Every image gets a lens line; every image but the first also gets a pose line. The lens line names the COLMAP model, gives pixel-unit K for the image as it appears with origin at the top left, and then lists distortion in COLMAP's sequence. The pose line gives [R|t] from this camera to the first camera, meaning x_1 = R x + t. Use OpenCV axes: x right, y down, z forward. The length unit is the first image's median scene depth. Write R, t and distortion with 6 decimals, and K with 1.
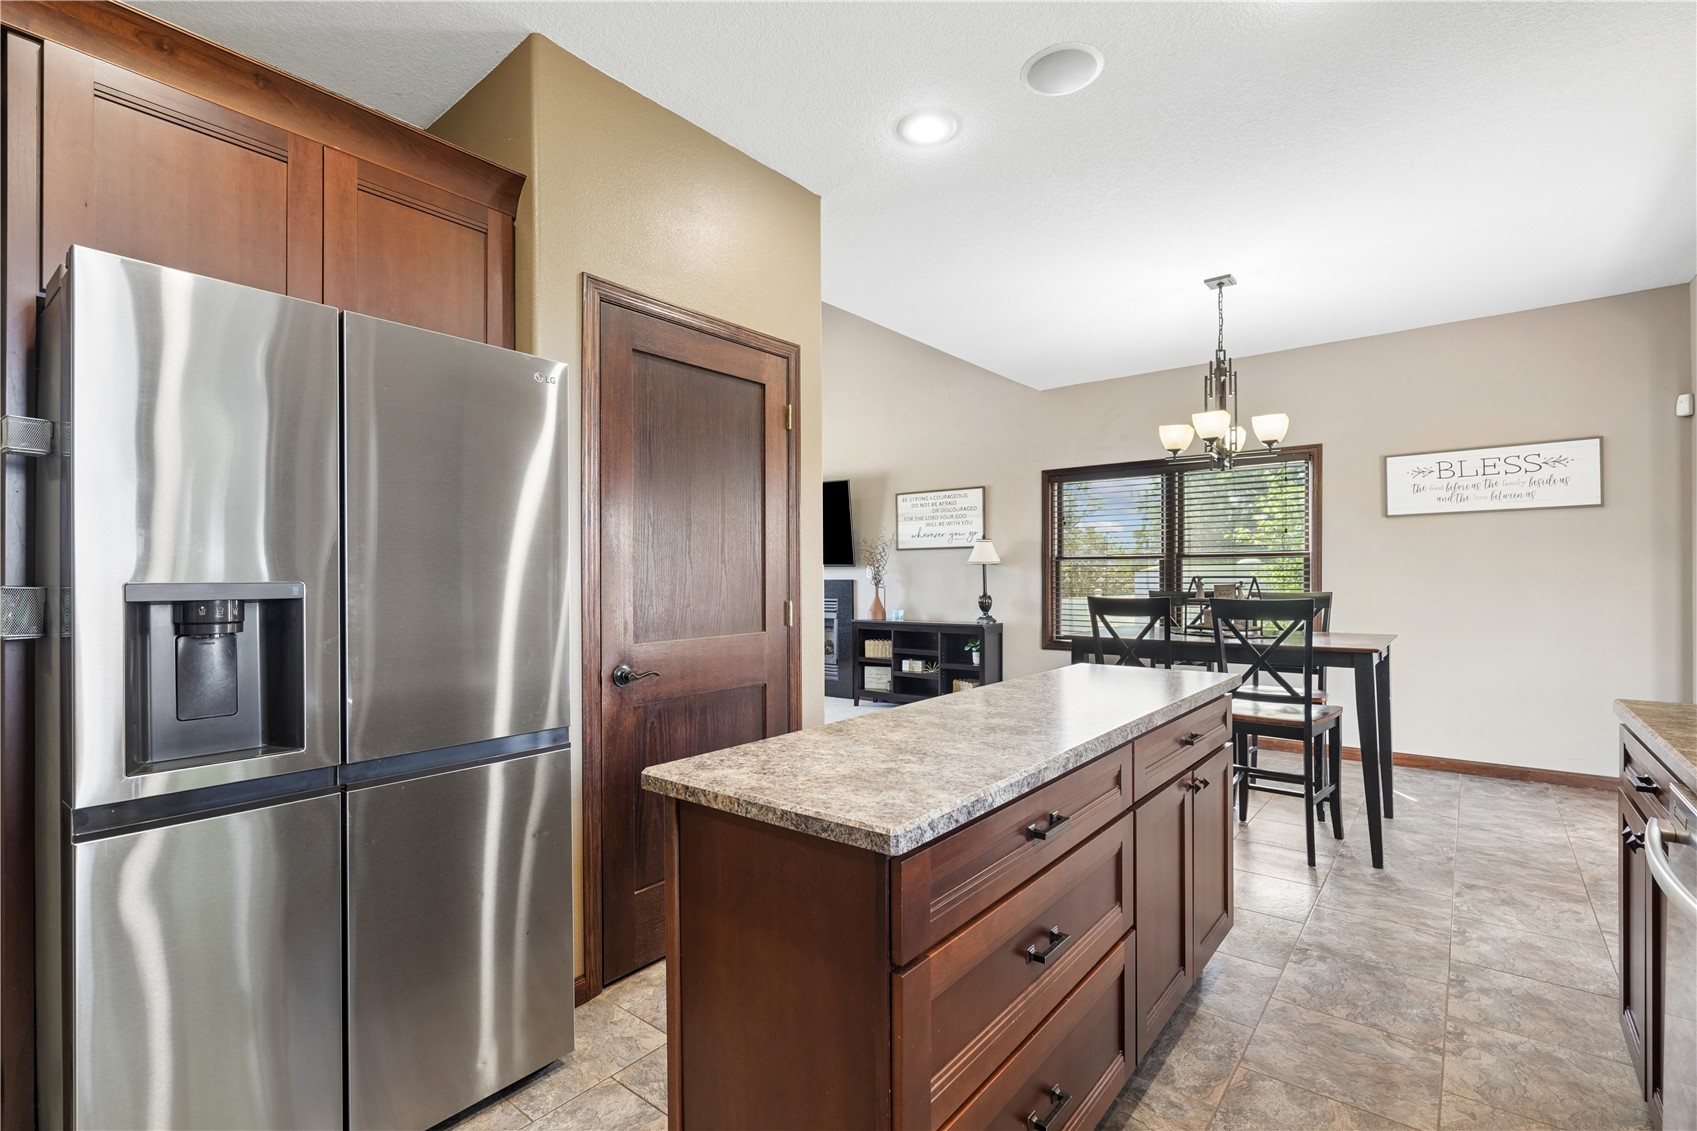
lens RADIAL K [[775.7, 0, 852.2], [0, 775.7, 569.1], [0, 0, 1]] dist [-0.002185, -0.001399]
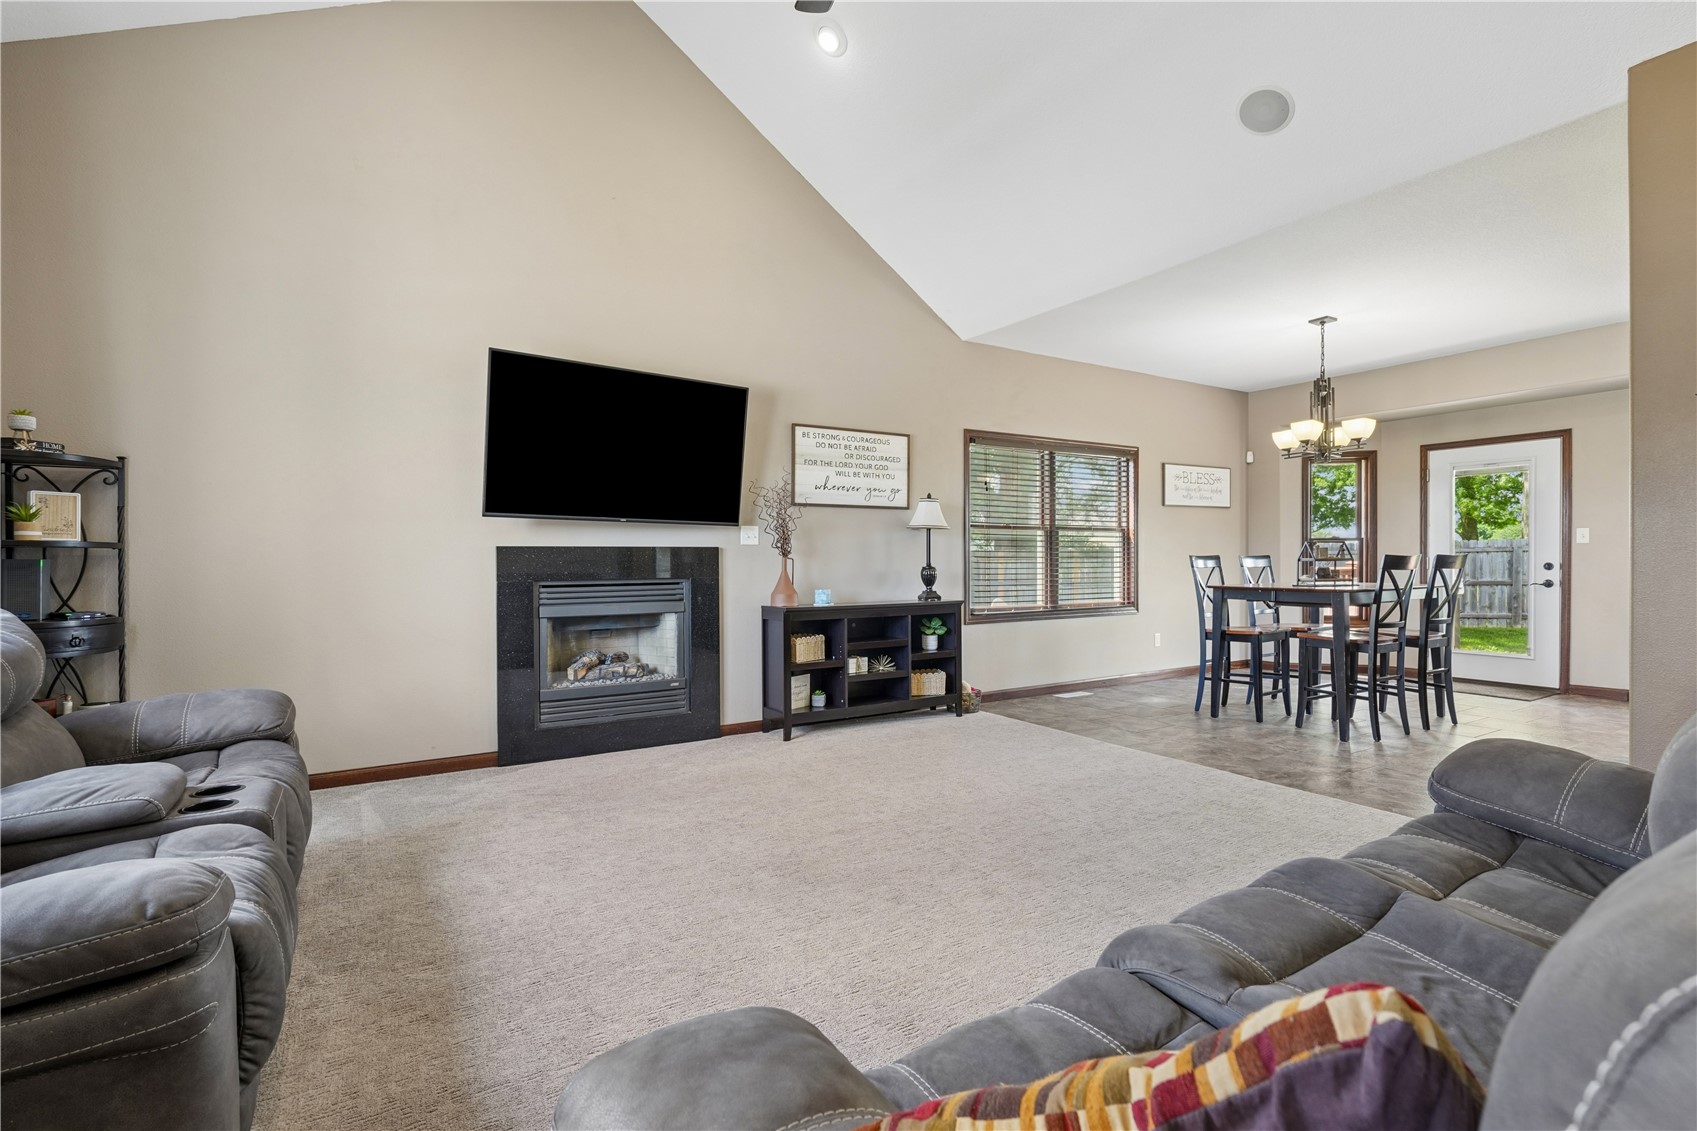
lens RADIAL K [[775.7, 0, 854.2], [0, 775.7, 568.3], [0, 0, 1]] dist [-0.002185, -0.001399]
pose [[0.342043, -0.009675, 0.939634, -0.603214], [-0.008588, 0.999873, 0.013421, 0.023478], [-0.939645, -0.012660, 0.341917, 0.746169]]
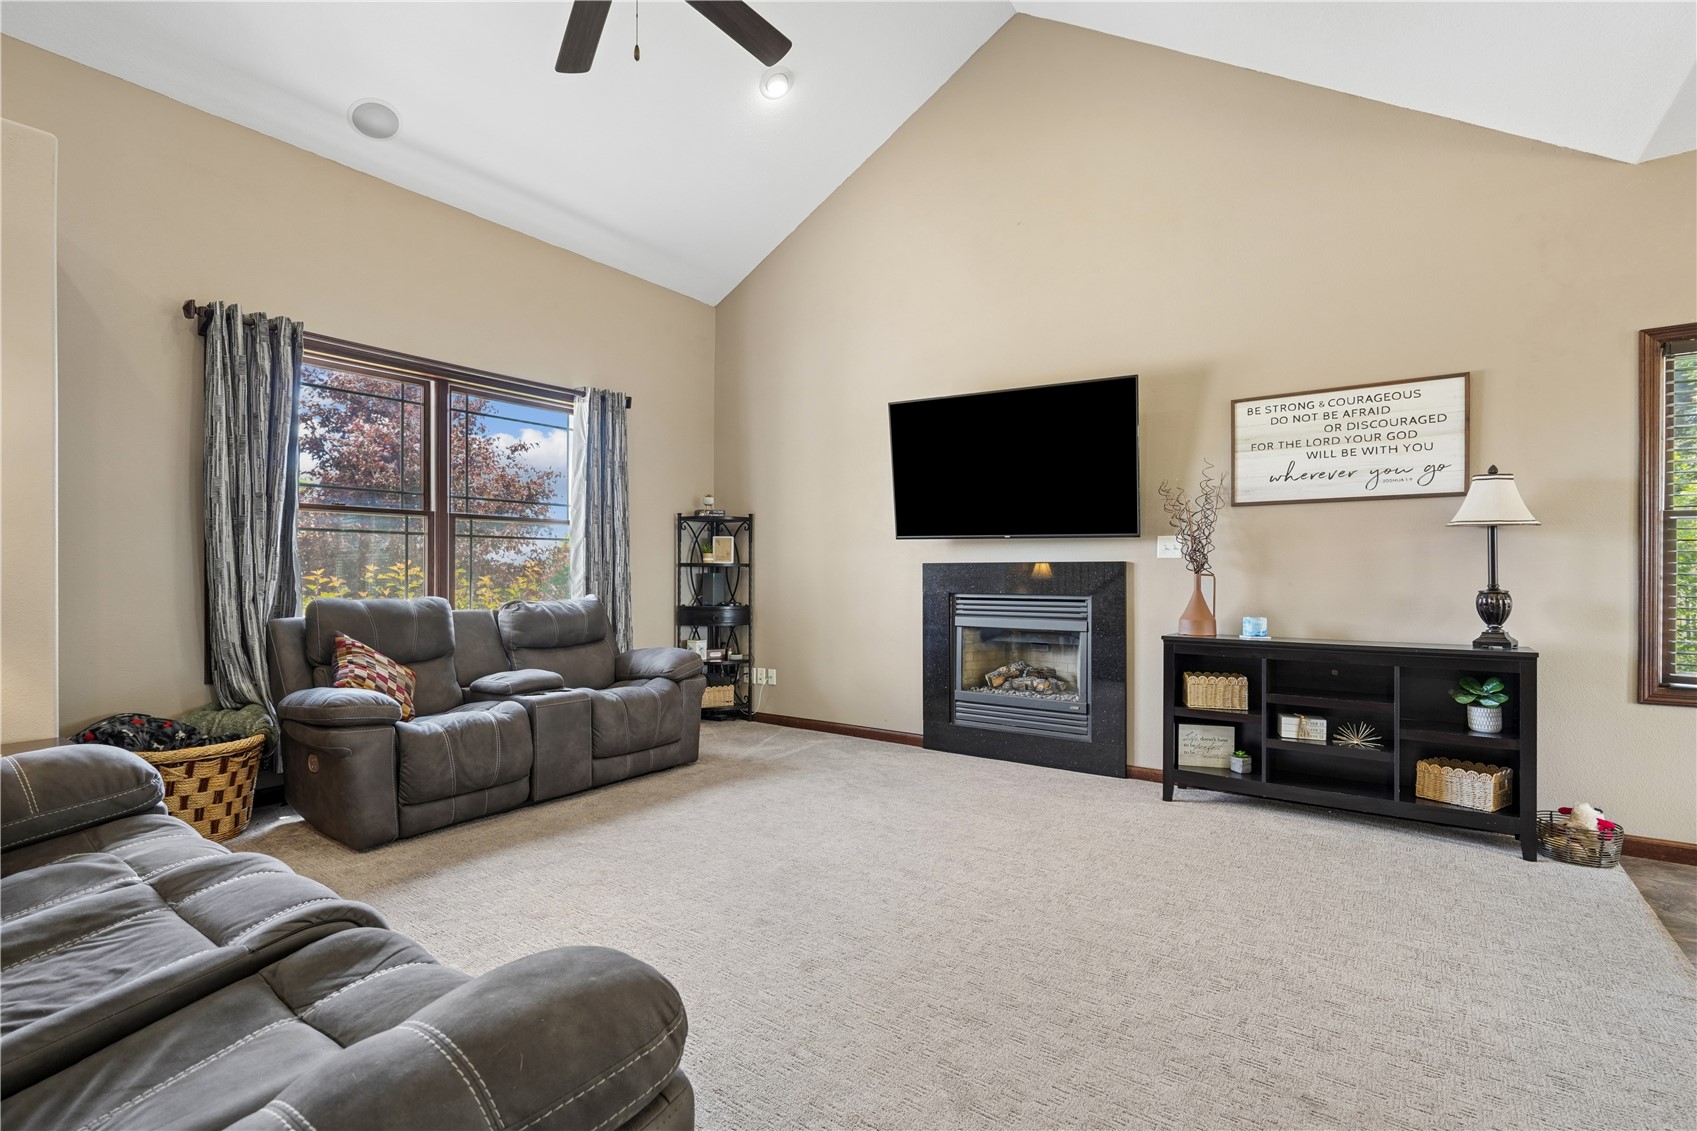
lens RADIAL K [[775.7, 0, 857.9], [0, 775.7, 576.8], [0, 0, 1]] dist [-0.002185, -0.001399]
pose [[0.998931, 0.008198, 0.045485, -0.235491], [-0.008679, 0.999909, 0.010374, 0.022156], [-0.045396, -0.010757, 0.998911, 0.501231]]
